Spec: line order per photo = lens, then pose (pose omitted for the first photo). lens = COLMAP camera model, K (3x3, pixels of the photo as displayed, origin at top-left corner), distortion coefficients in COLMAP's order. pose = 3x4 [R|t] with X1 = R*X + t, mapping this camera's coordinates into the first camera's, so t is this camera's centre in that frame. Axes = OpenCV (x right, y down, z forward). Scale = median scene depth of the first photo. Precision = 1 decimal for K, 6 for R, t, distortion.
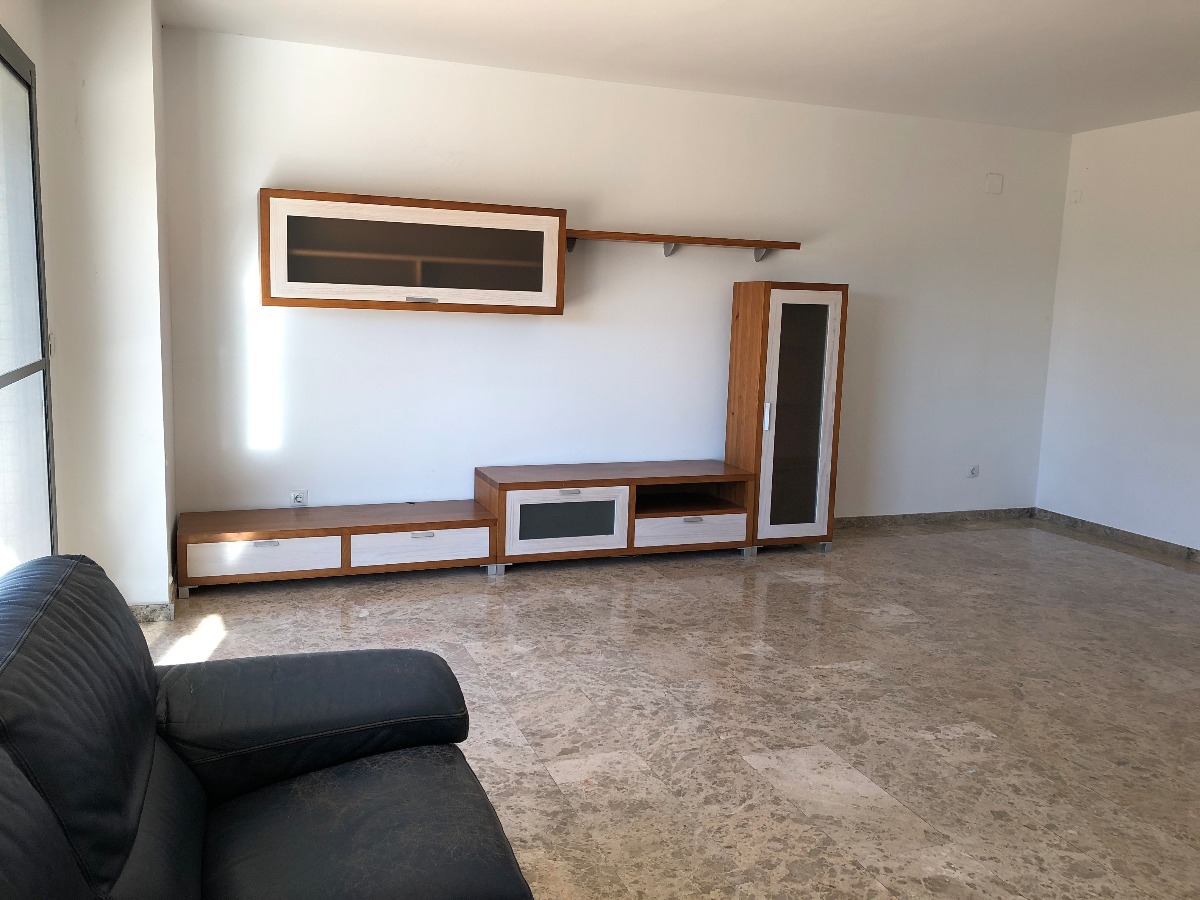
lens RADIAL K [[990.6, 0, 600.0], [0, 990.6, 443.8], [0, 0, 1]] dist [0.037311, -0.022928]
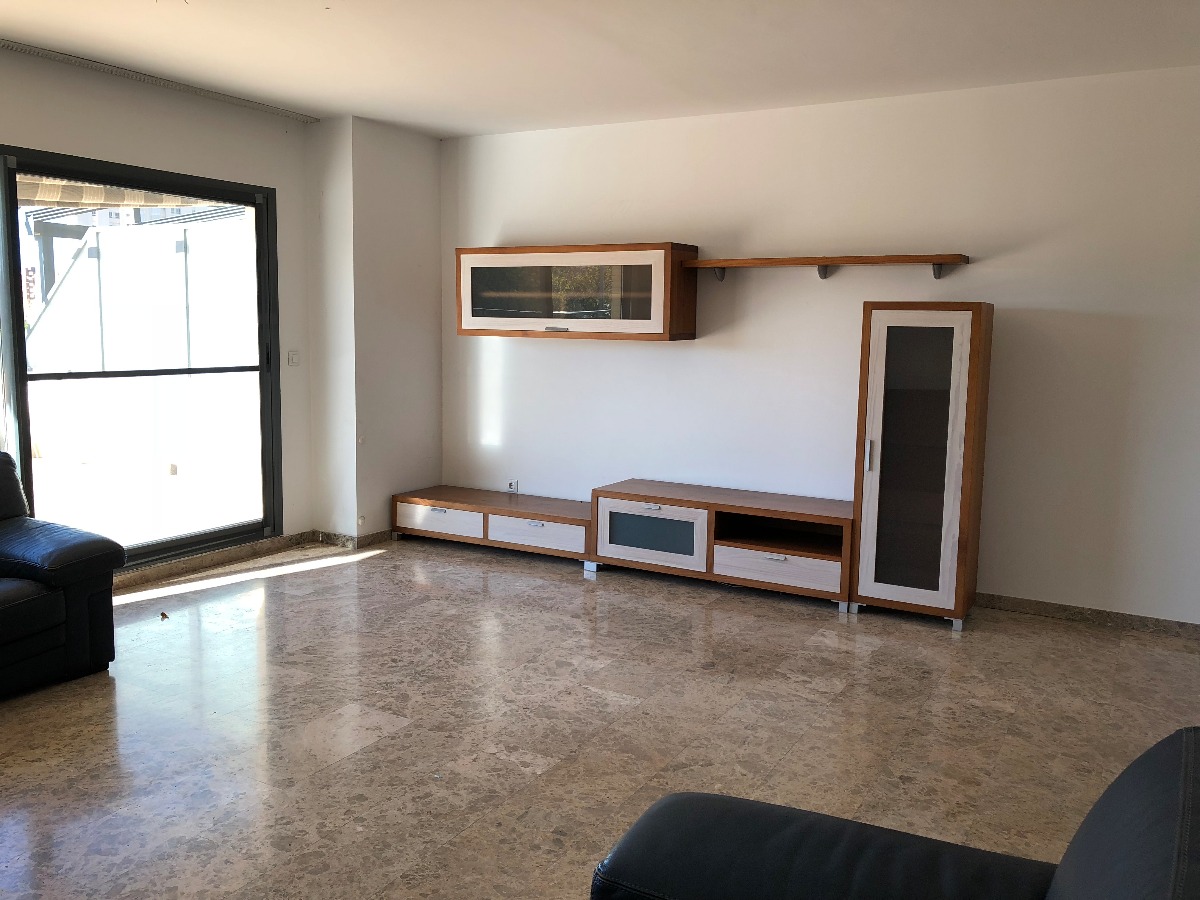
lens RADIAL K [[990.6, 0, 599.7], [0, 990.6, 450.1], [0, 0, 1]] dist [0.037311, -0.022928]
pose [[0.629704, 0.077688, -0.772940, 0.758529], [-0.107818, 0.994097, 0.012079, -0.019125], [0.769316, 0.075731, 0.634364, 0.282983]]
